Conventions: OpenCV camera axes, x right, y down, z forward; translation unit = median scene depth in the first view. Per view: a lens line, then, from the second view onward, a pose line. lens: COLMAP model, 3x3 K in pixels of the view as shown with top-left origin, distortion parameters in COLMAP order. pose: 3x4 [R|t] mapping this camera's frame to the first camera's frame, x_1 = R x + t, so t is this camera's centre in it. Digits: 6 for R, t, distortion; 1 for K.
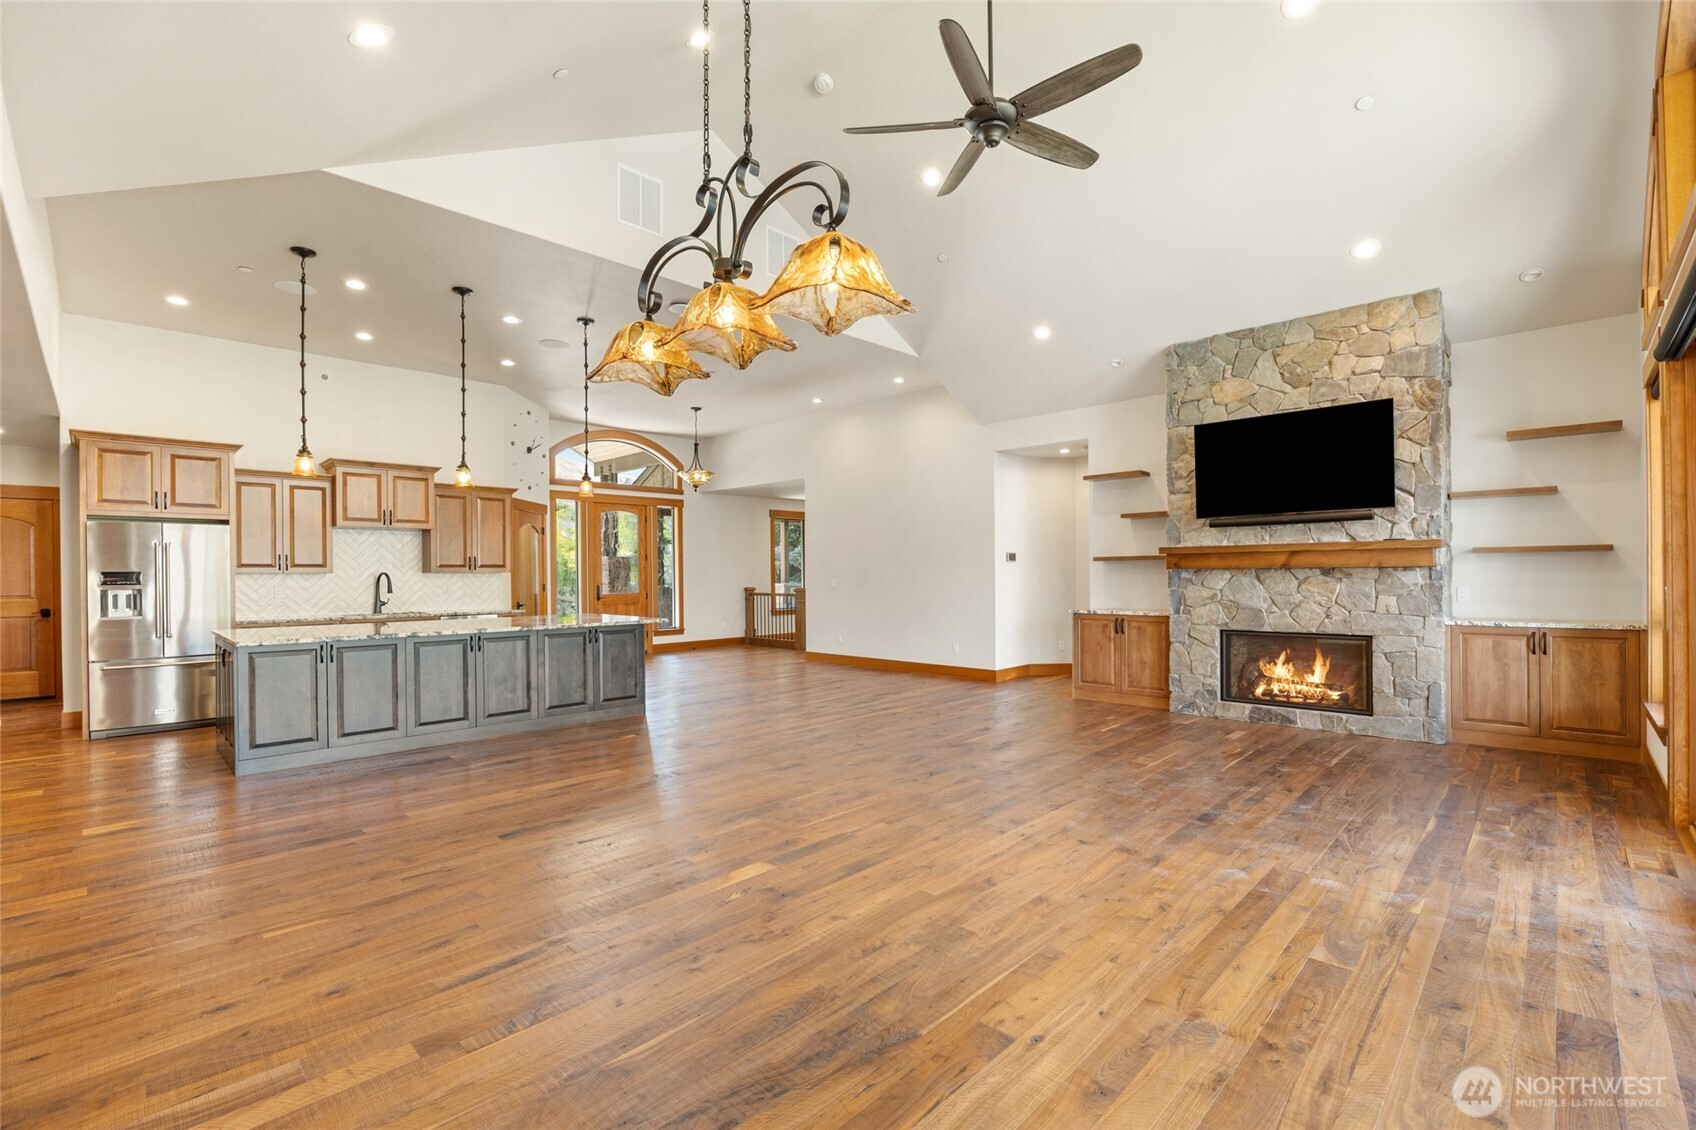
lens RADIAL K [[730.3, 0, 861.5], [0, 730.3, 568.3], [0, 0, 1]] dist [-0.016802, 0.000412]
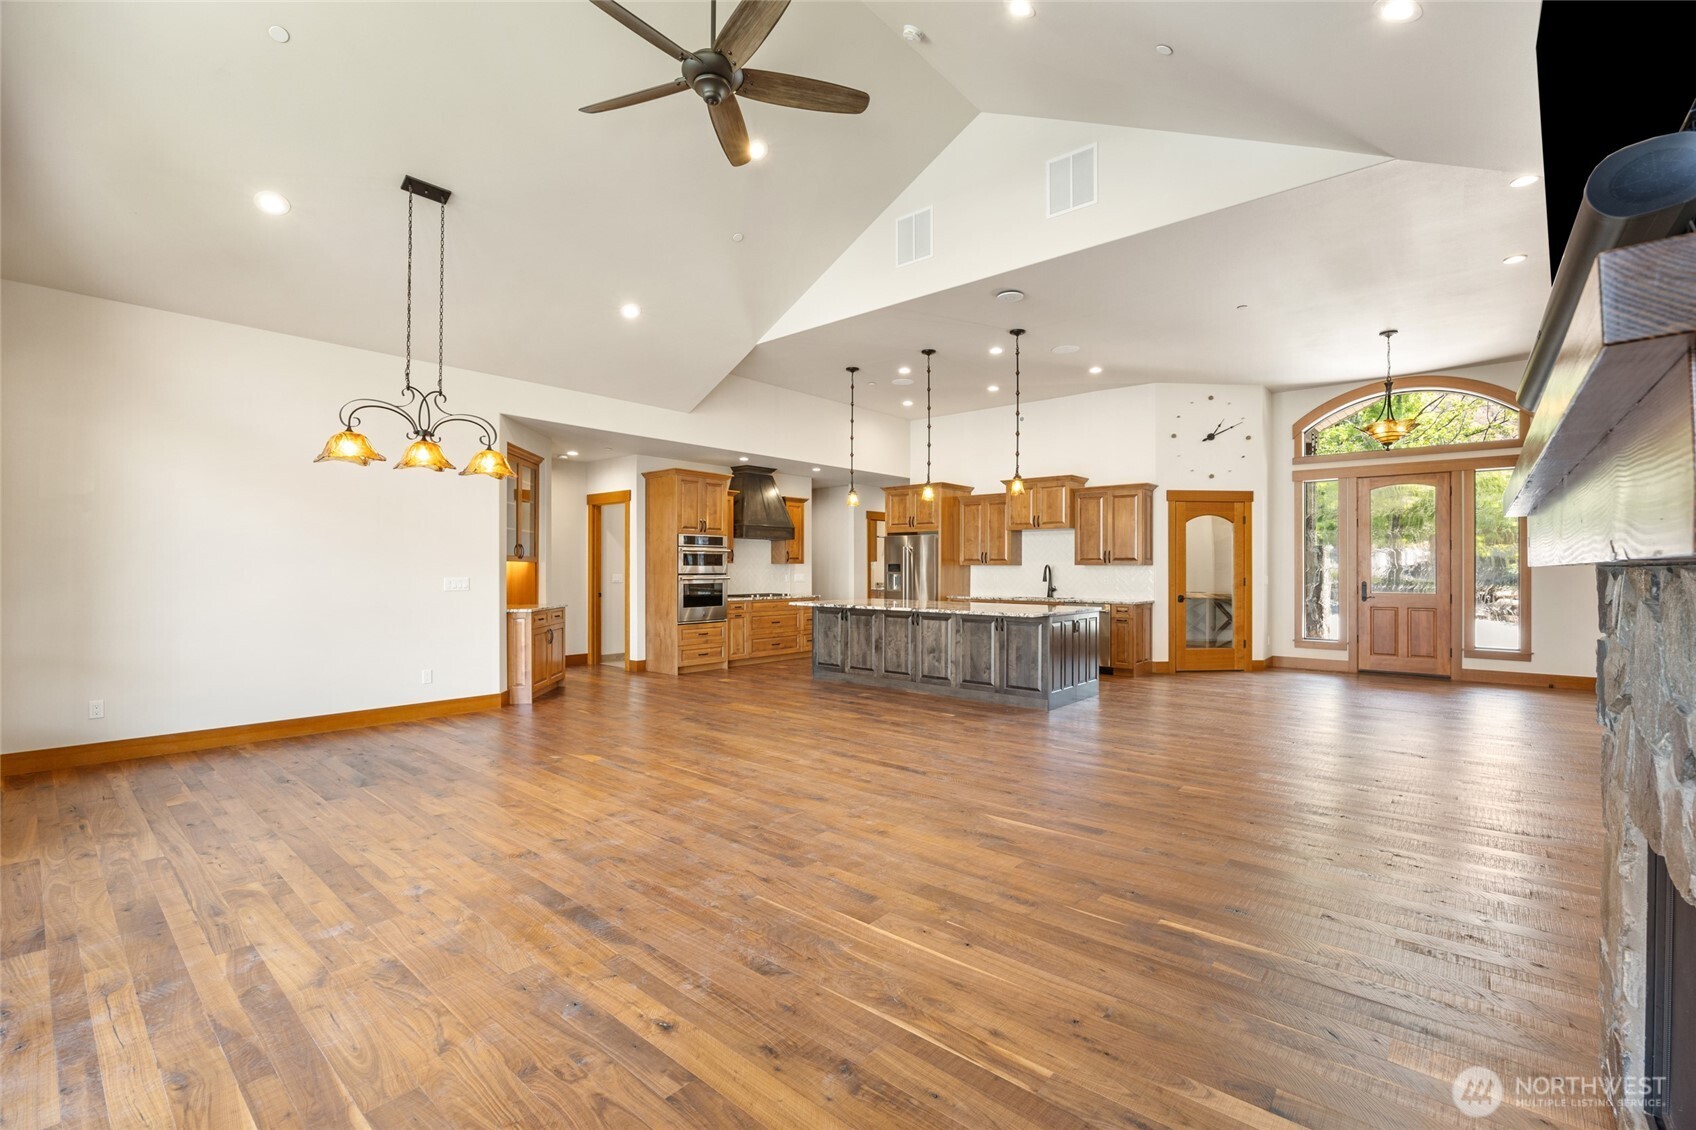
lens RADIAL K [[730.3, 0, 852.5], [0, 730.3, 565.9], [0, 0, 1]] dist [-0.016802, 0.000412]
pose [[0.060953, 0.005893, -0.998123, 0.621047], [0.004634, 0.999970, 0.006187, -0.001813], [0.998130, -0.005002, 0.060924, 0.631613]]
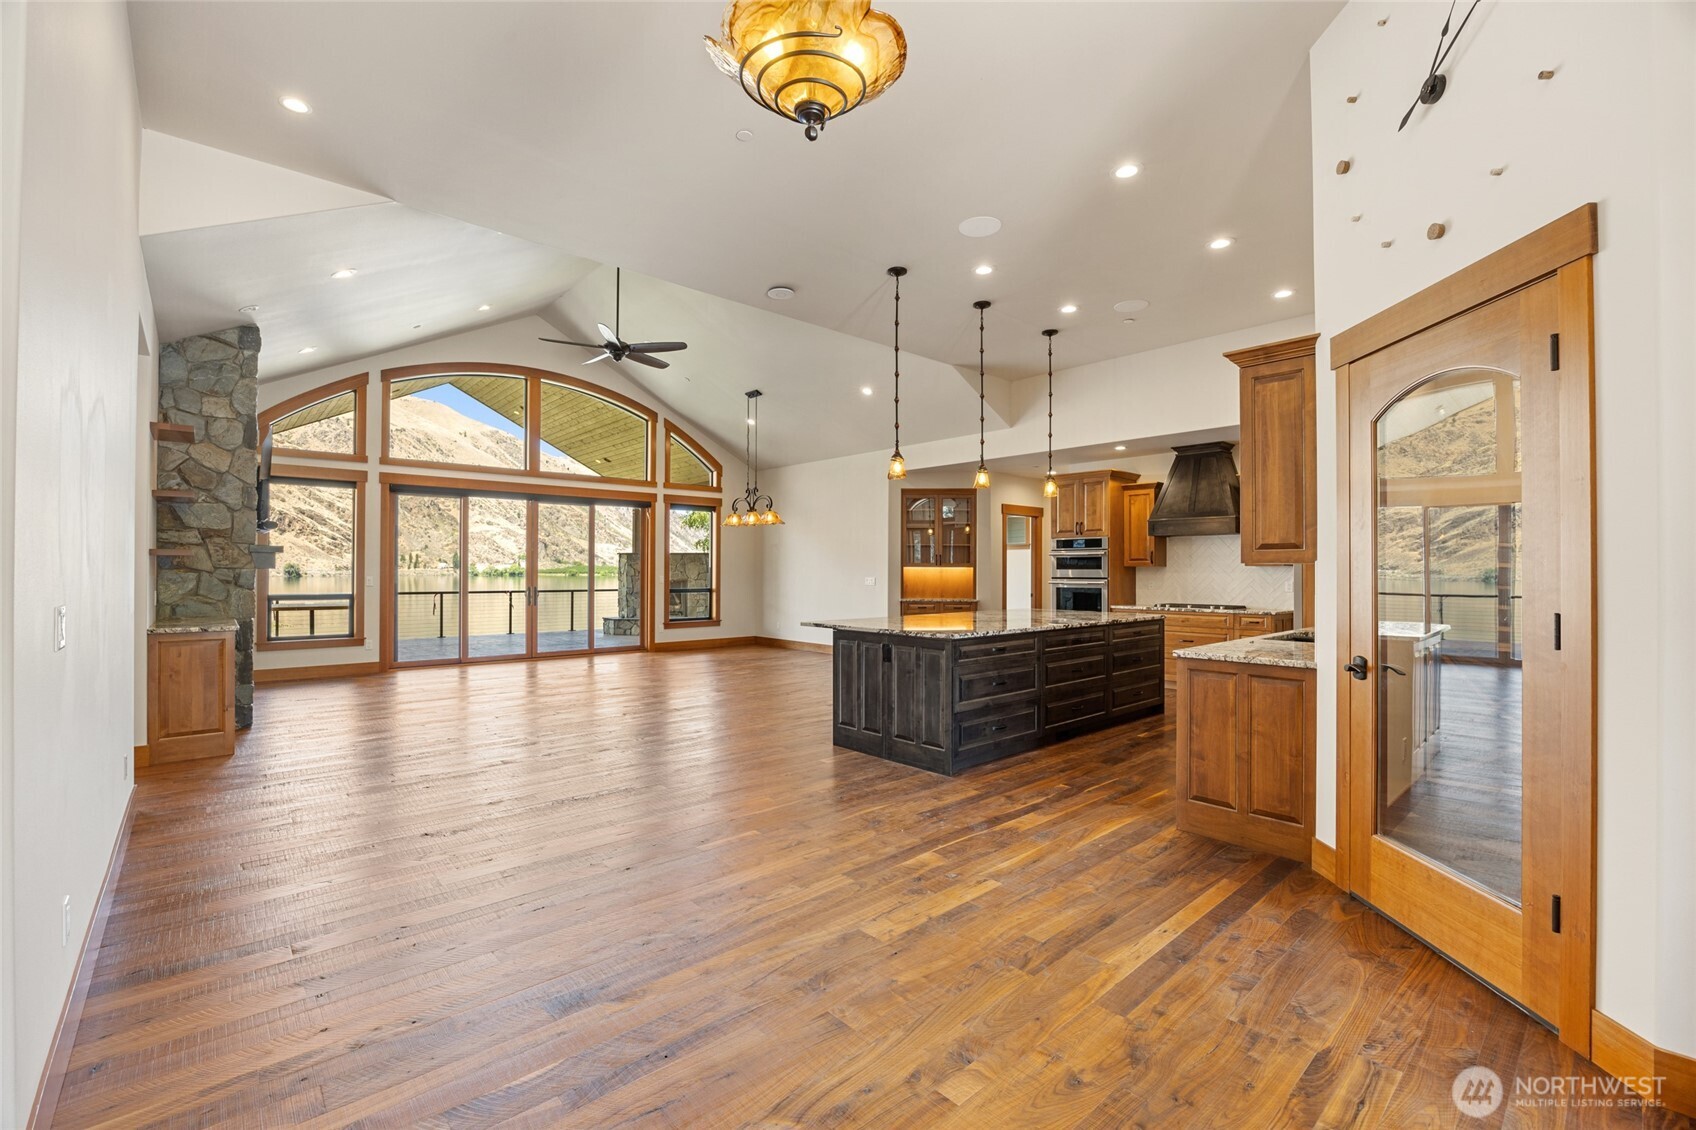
lens RADIAL K [[730.3, 0, 855.1], [0, 730.3, 567.0], [0, 0, 1]] dist [-0.016802, 0.000412]
pose [[-0.997973, 0.009822, 0.062879, -0.357833], [0.009032, 0.999877, -0.012836, 0.012545], [-0.062997, -0.012242, -0.997939, 1.693922]]
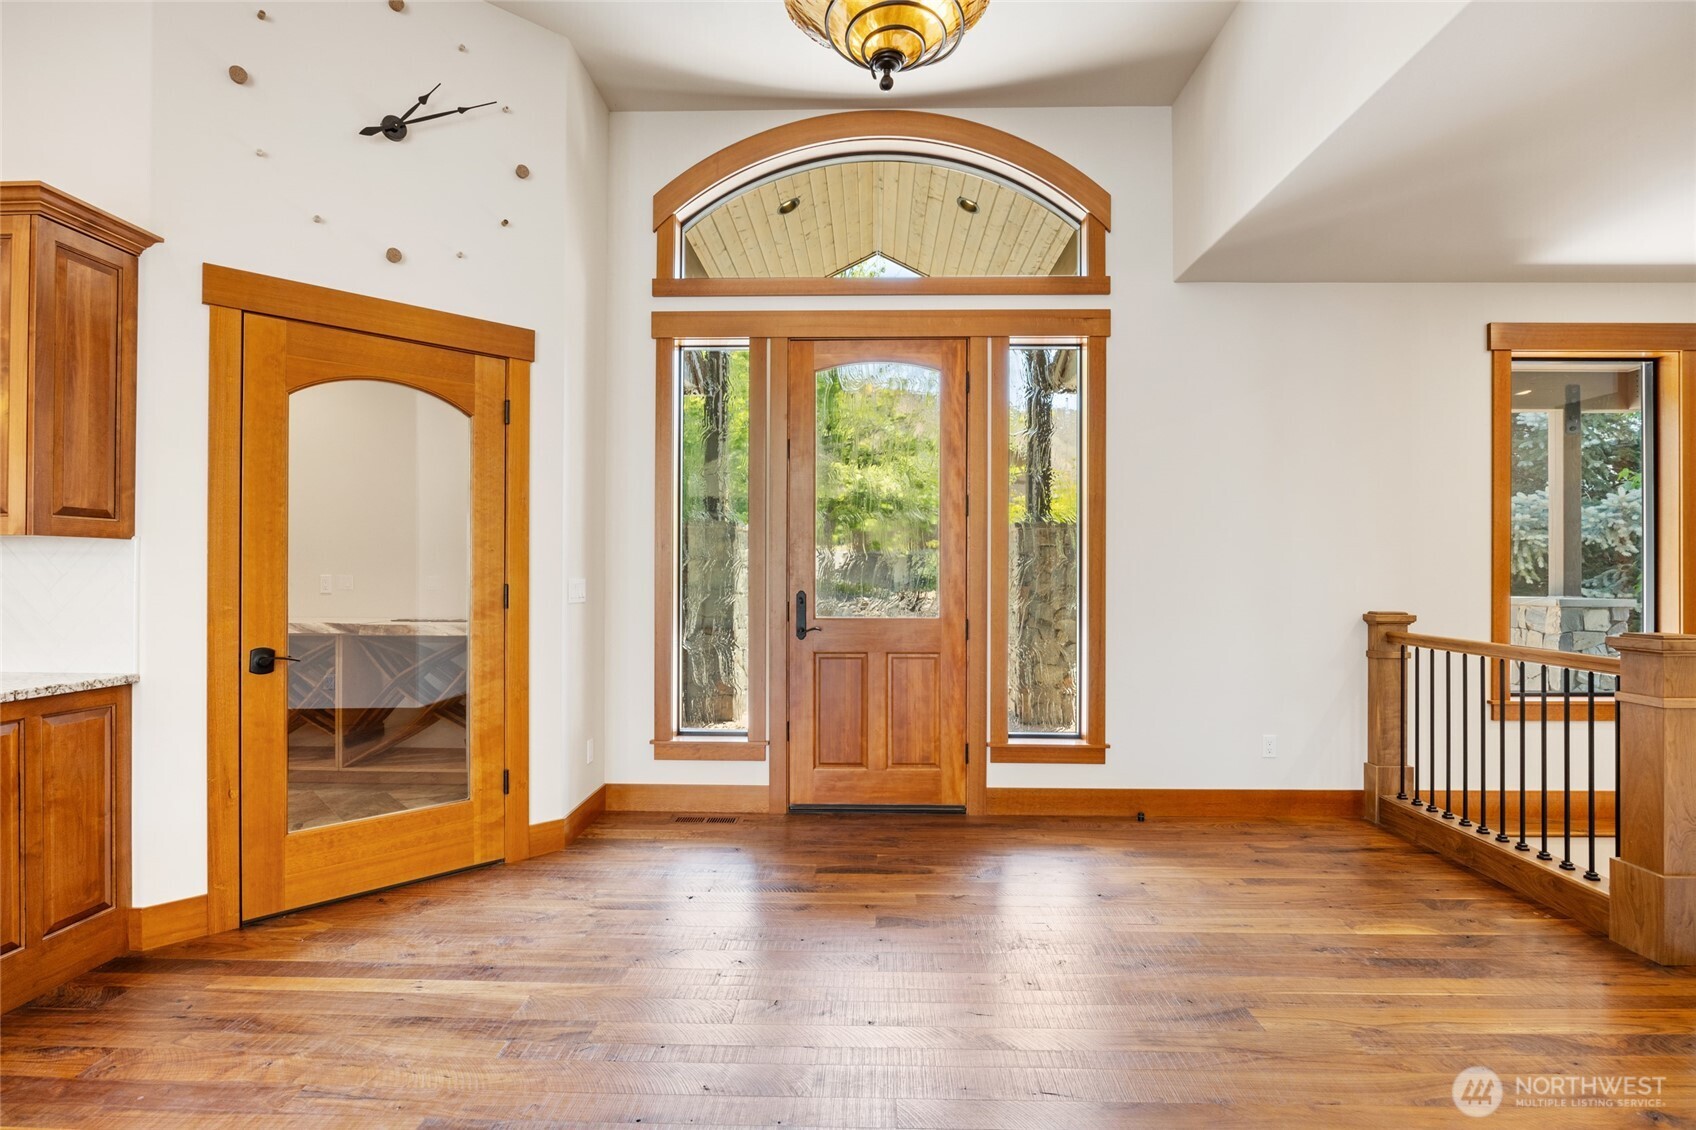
lens RADIAL K [[814.5, 0, 849.1], [0, 814.5, 564.5], [0, 0, 1]] dist [0.000141, 0.000208]
pose [[0.670813, 0.009802, -0.741561, -0.120716], [-0.006694, 0.999952, 0.007162, 0.013513], [0.741596, 0.000160, 0.670847, 1.225418]]
